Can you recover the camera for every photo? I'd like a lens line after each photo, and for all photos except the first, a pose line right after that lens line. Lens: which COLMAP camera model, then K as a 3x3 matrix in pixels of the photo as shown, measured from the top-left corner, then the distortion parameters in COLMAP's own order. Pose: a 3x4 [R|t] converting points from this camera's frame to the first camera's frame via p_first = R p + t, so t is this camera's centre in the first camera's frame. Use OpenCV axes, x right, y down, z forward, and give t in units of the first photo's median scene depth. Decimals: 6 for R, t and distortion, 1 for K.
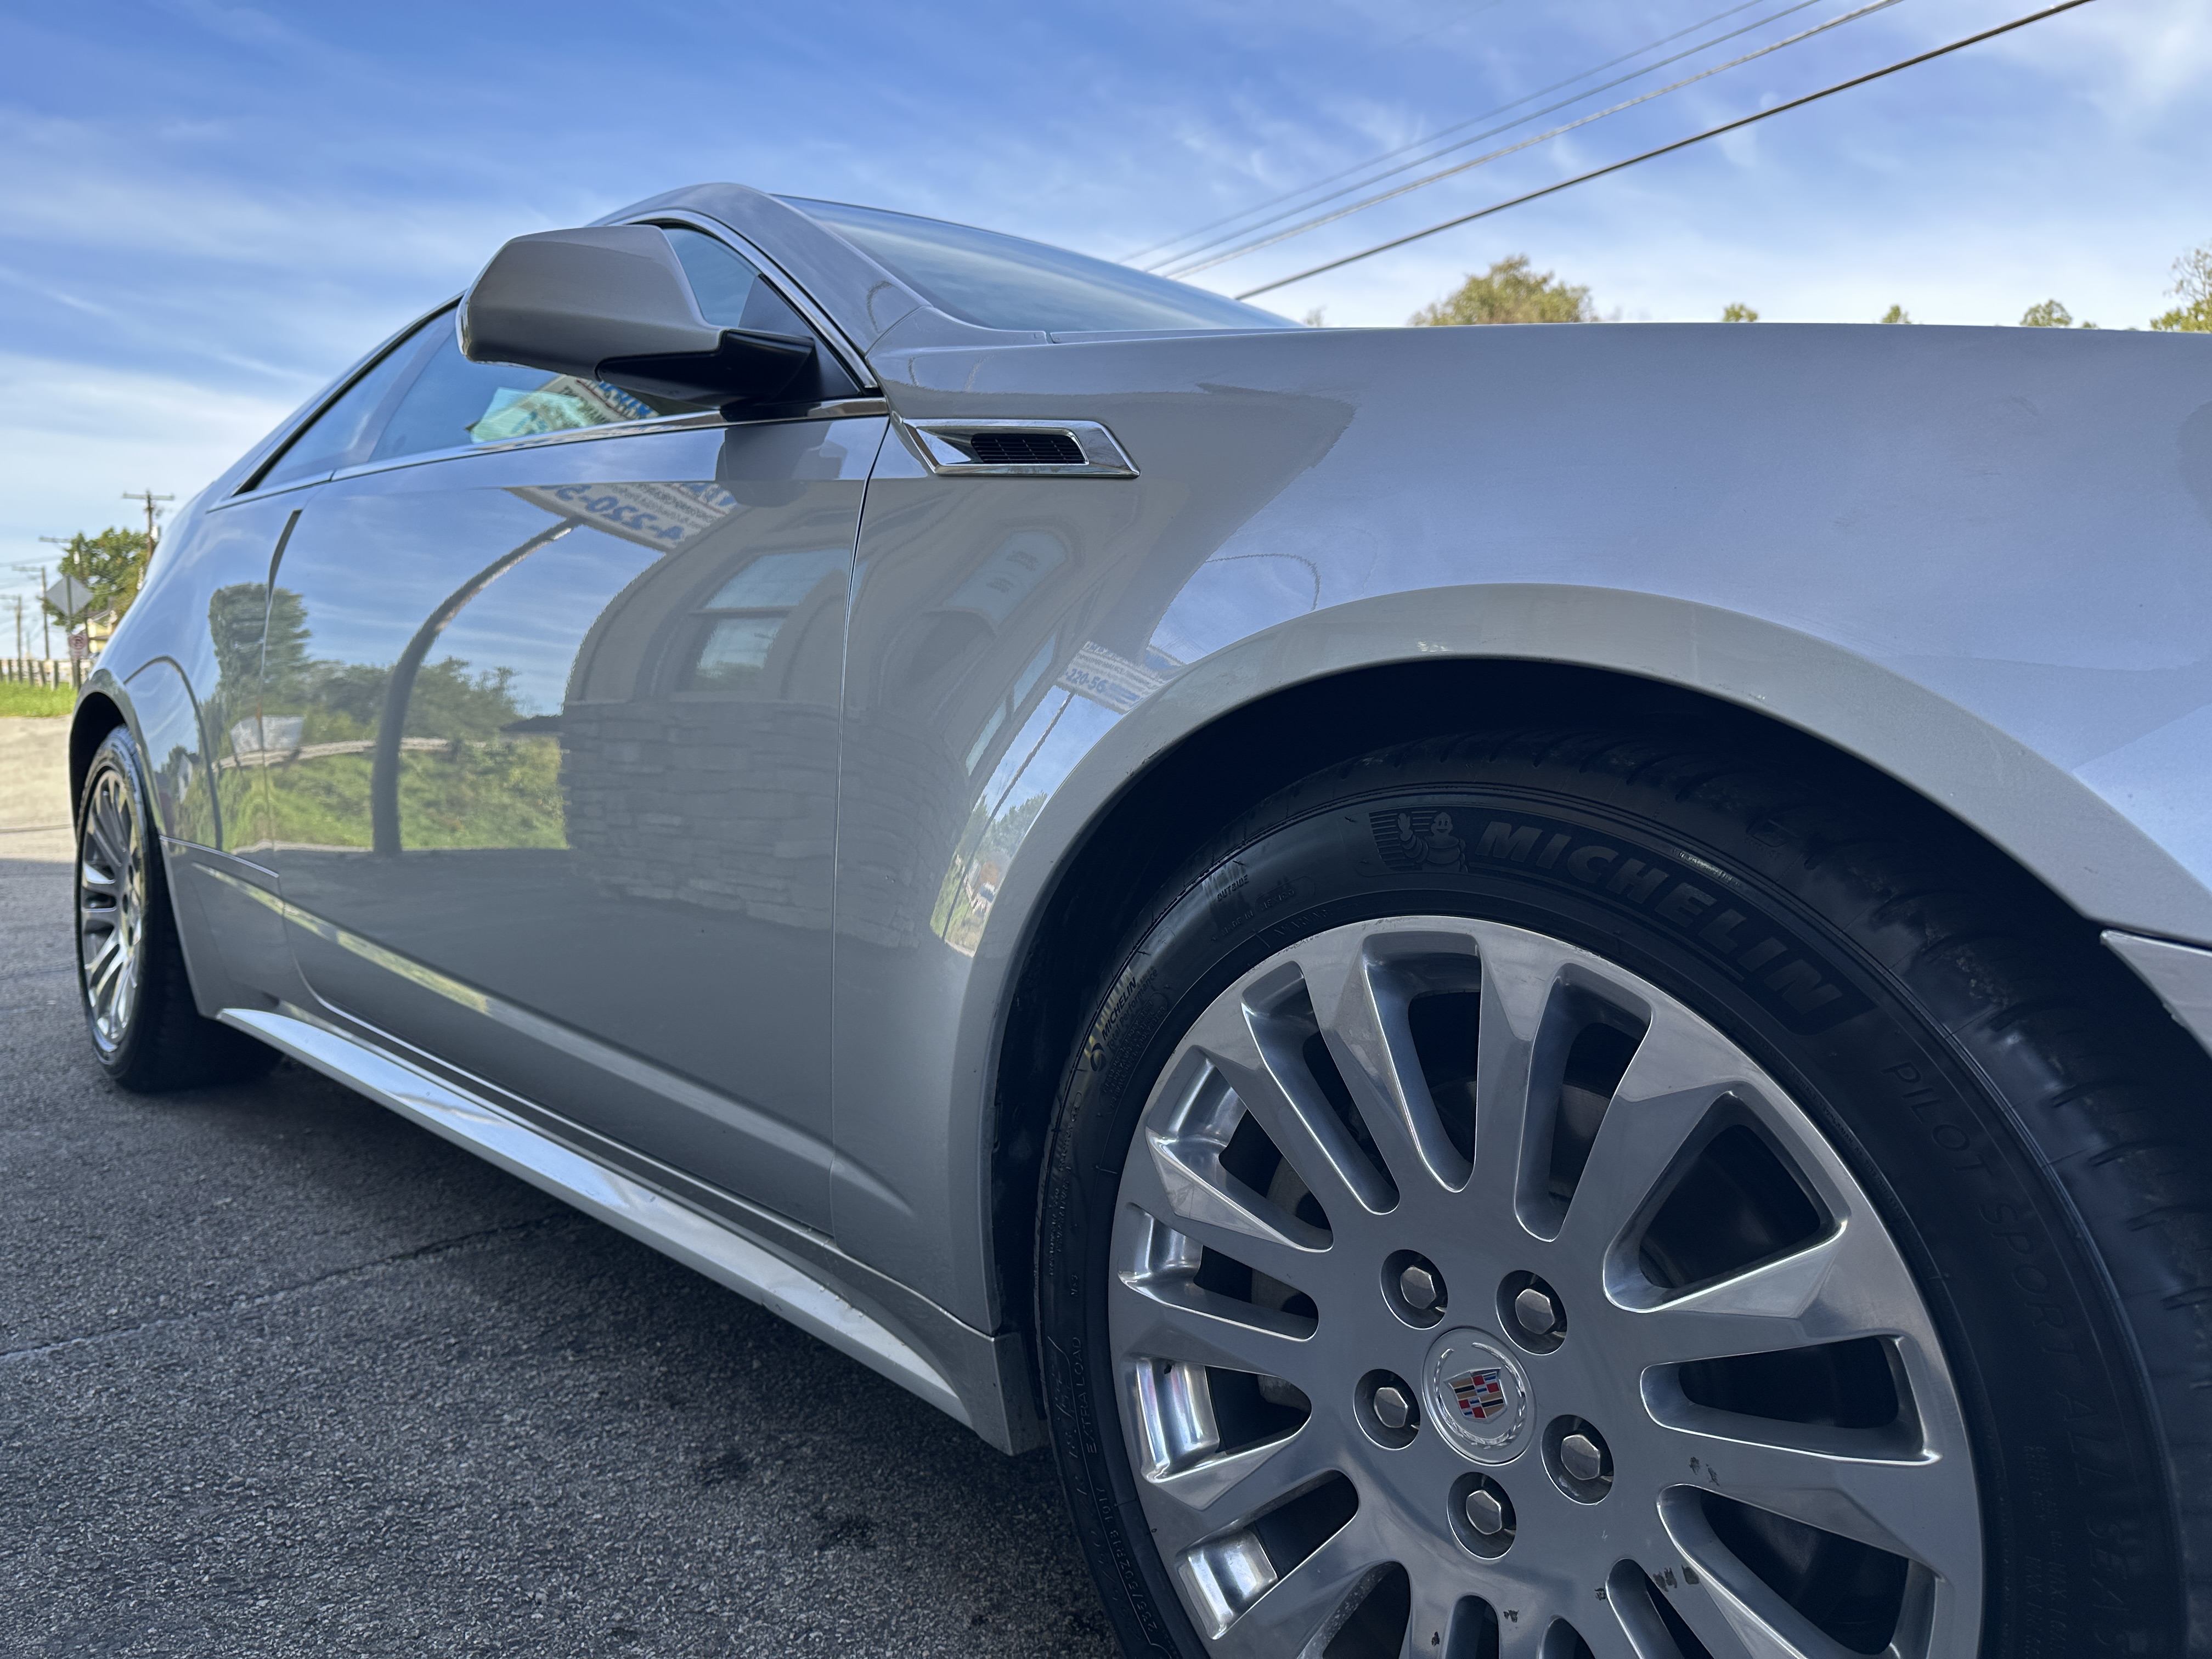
lens RADIAL K [[1550.1, 0, 1101.9], [0, 1550.1, 801.1], [0, 0, 1]] dist [0.091255, -0.108802]
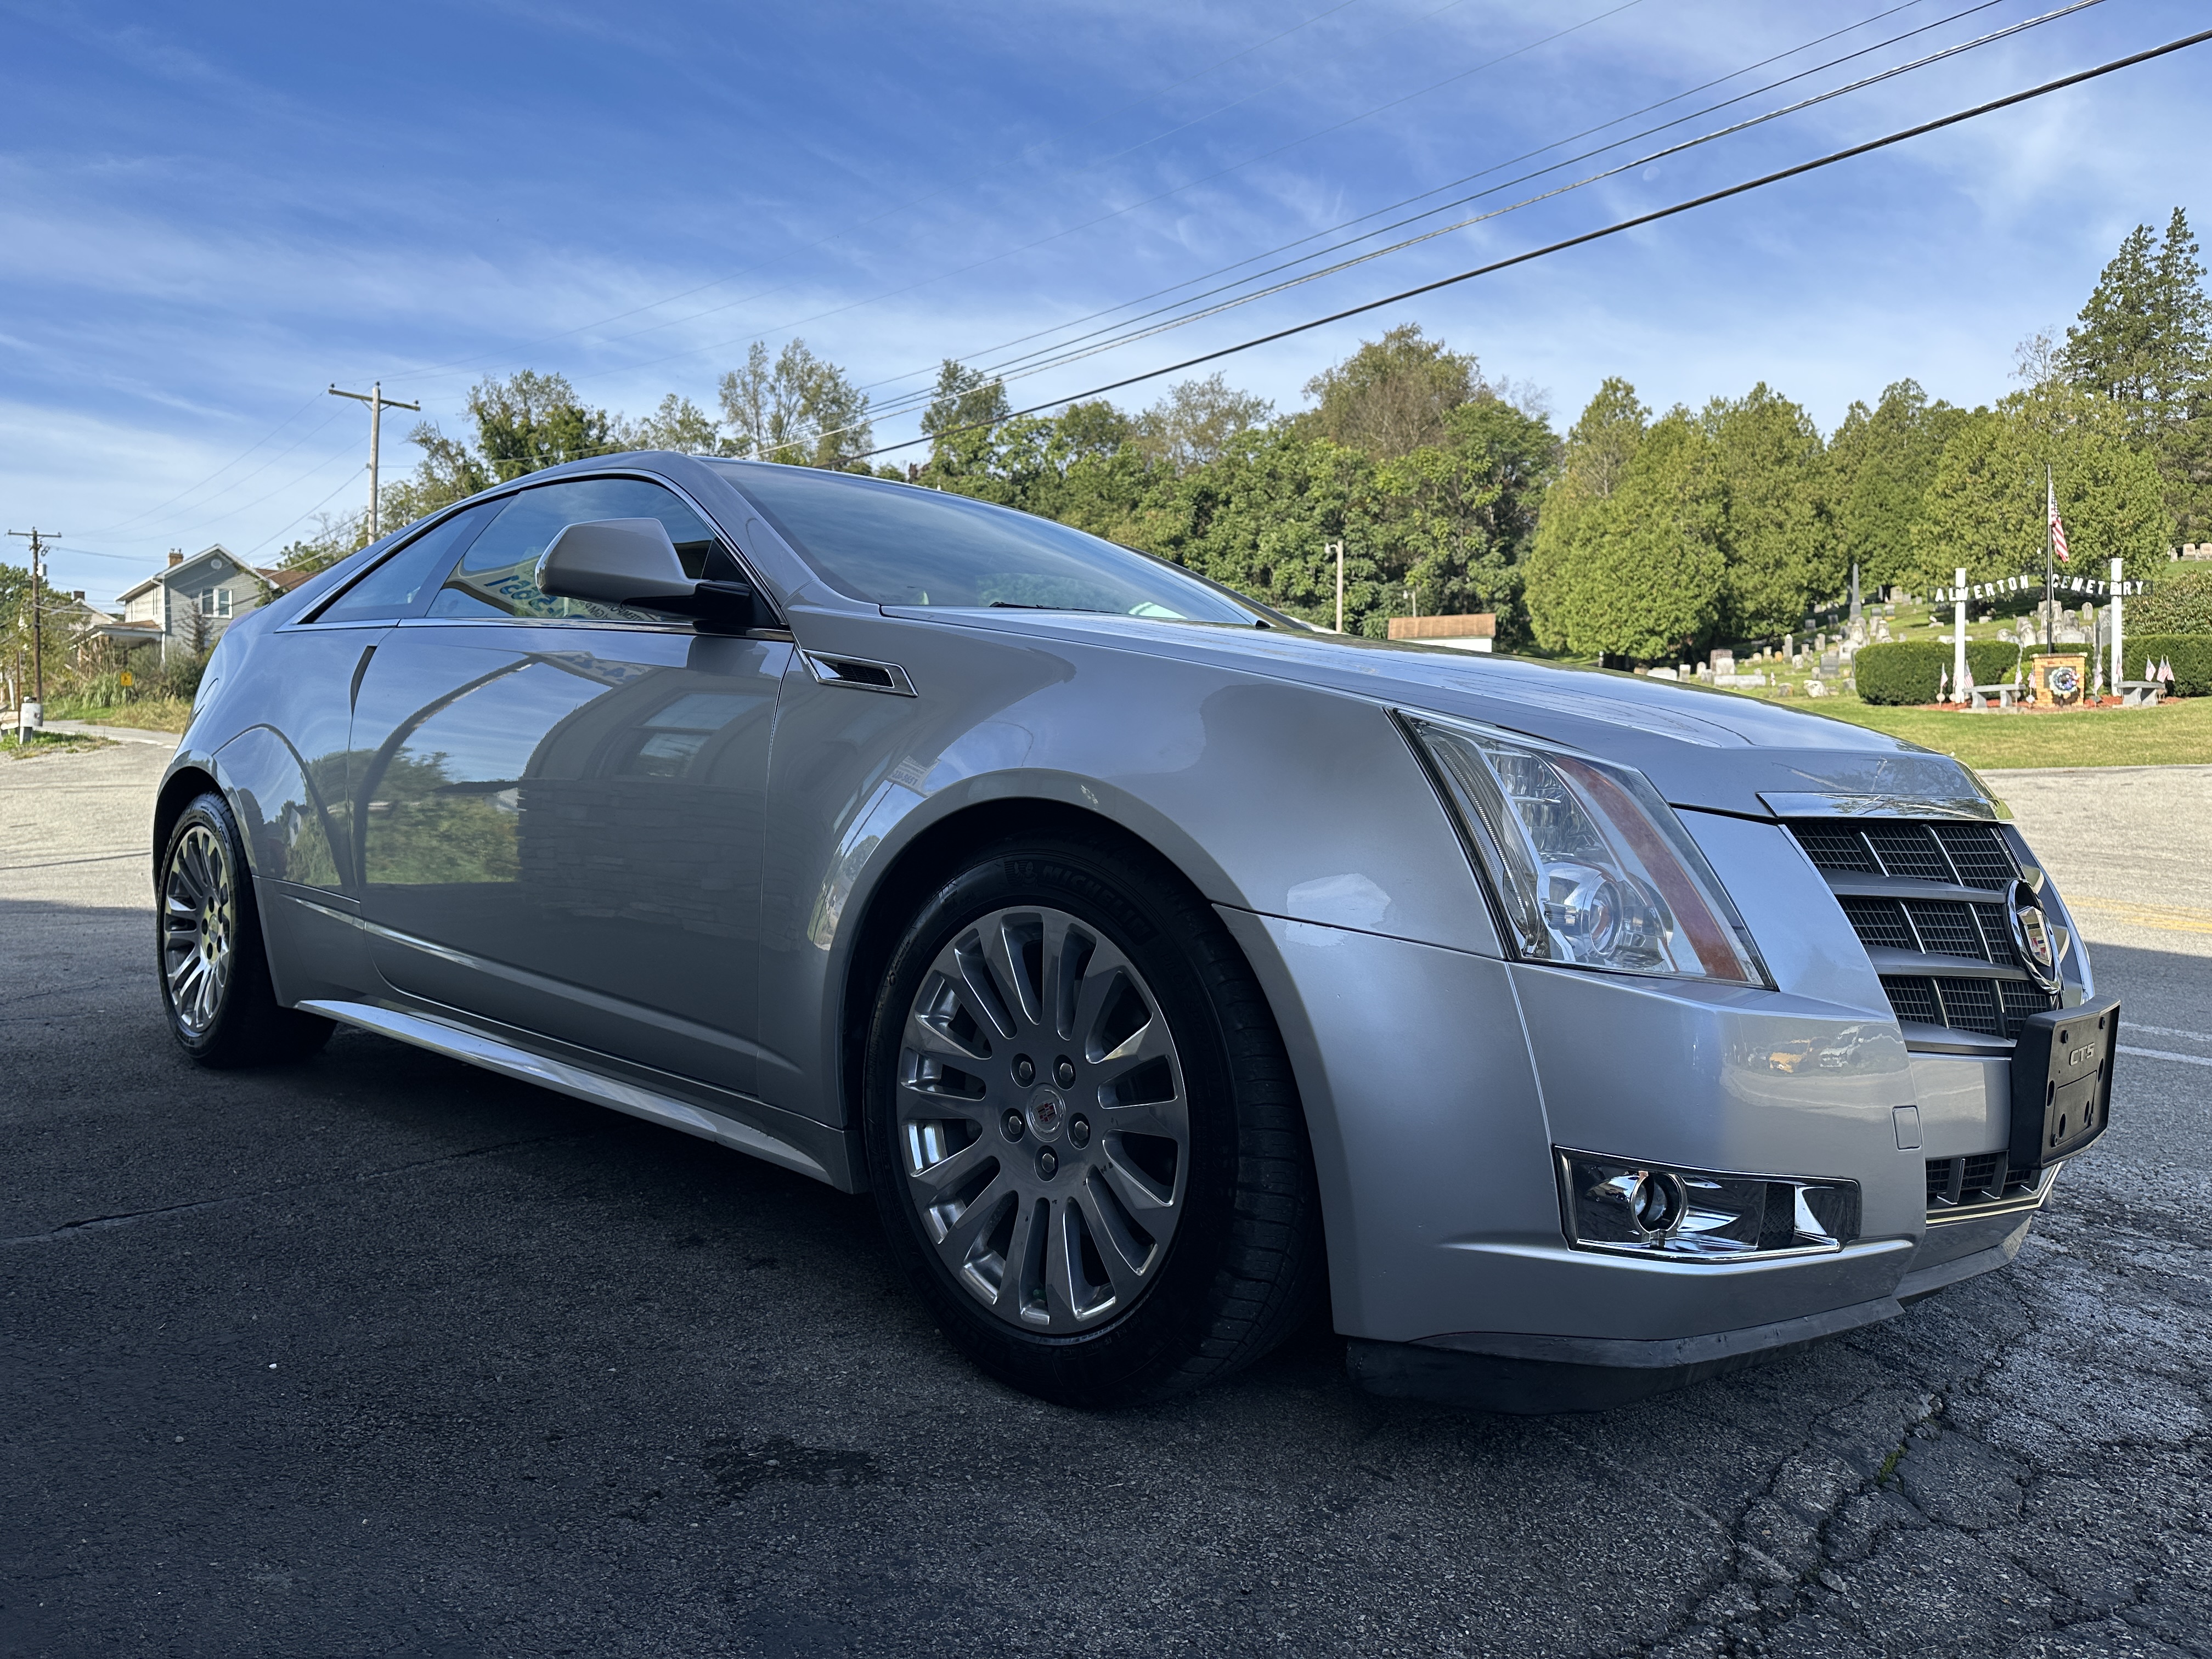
lens RADIAL K [[1555.8, 0, 1106.0], [0, 1555.8, 829.5], [0, 0, 1]] dist [0.193182, -0.306259]
pose [[0.998202, 0.005493, 0.059691, 0.115262], [-0.004763, 0.999912, -0.012364, -0.007811], [-0.059754, 0.012058, 0.998140, -0.816196]]
